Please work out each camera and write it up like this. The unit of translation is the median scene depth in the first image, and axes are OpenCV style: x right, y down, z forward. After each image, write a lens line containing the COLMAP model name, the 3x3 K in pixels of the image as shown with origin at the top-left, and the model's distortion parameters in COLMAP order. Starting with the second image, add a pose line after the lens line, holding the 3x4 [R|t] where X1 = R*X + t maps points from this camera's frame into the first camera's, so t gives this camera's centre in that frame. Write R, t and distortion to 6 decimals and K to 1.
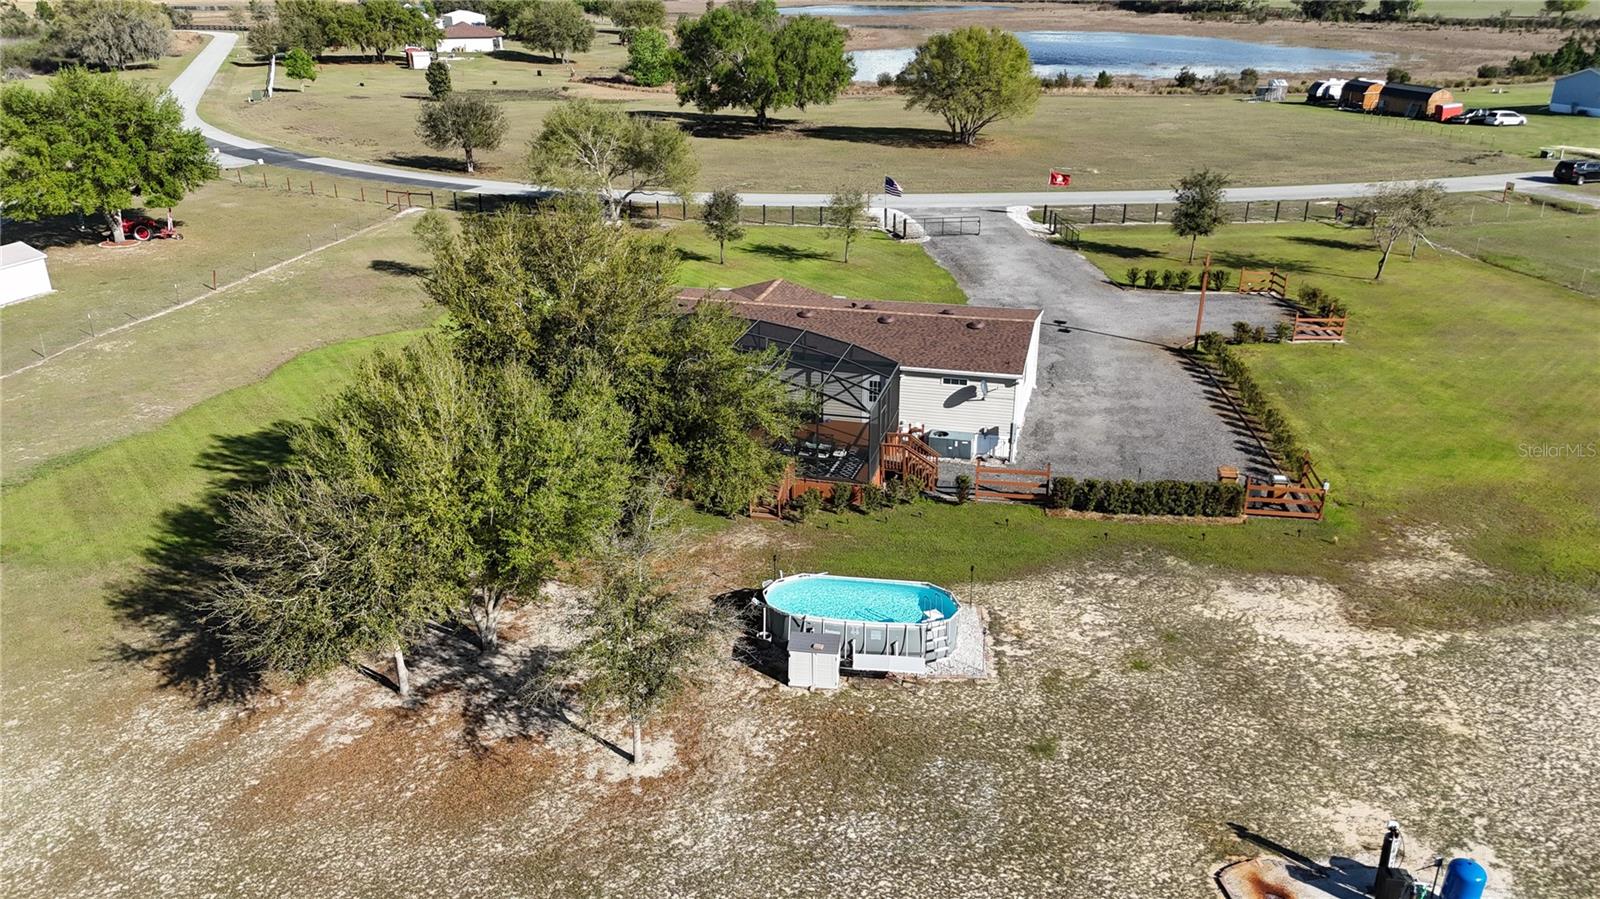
lens RADIAL K [[1210.2, 0, 792.4], [0, 1210.2, 450.6], [0, 0, 1]] dist [0.076447, -0.078404]
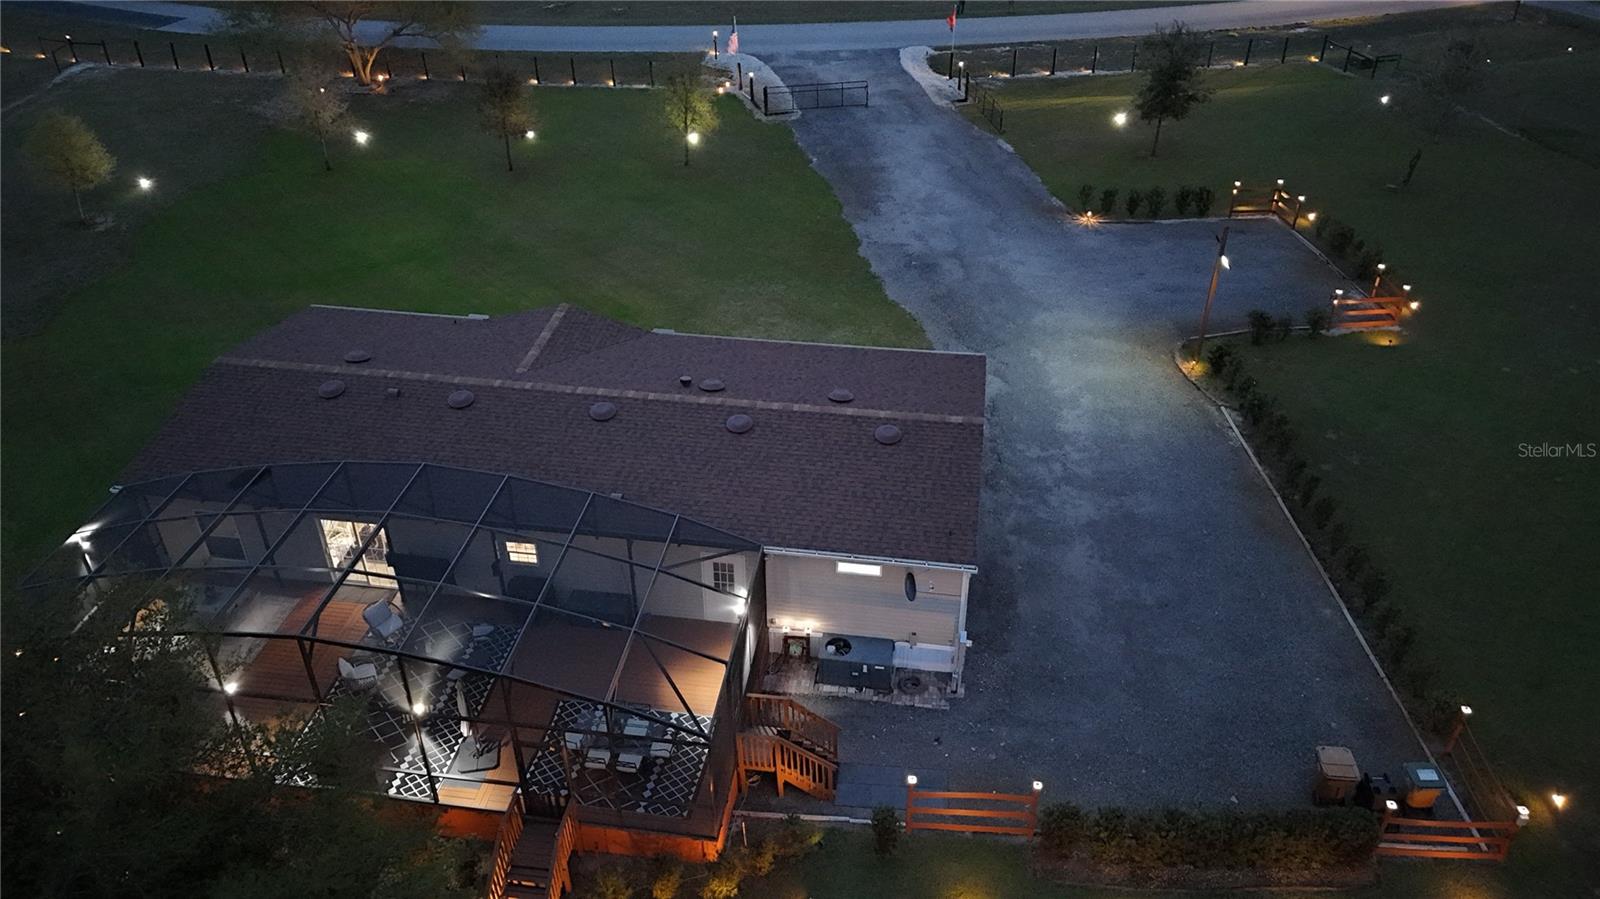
lens RADIAL K [[1210.2, 0, 796.2], [0, 1210.2, 454.1], [0, 0, 1]] dist [0.076447, -0.078404]
pose [[0.993640, -0.063367, 0.093079, 0.067504], [0.042820, 0.977165, 0.208121, -0.294518], [-0.104142, -0.202811, 0.973664, 0.565695]]
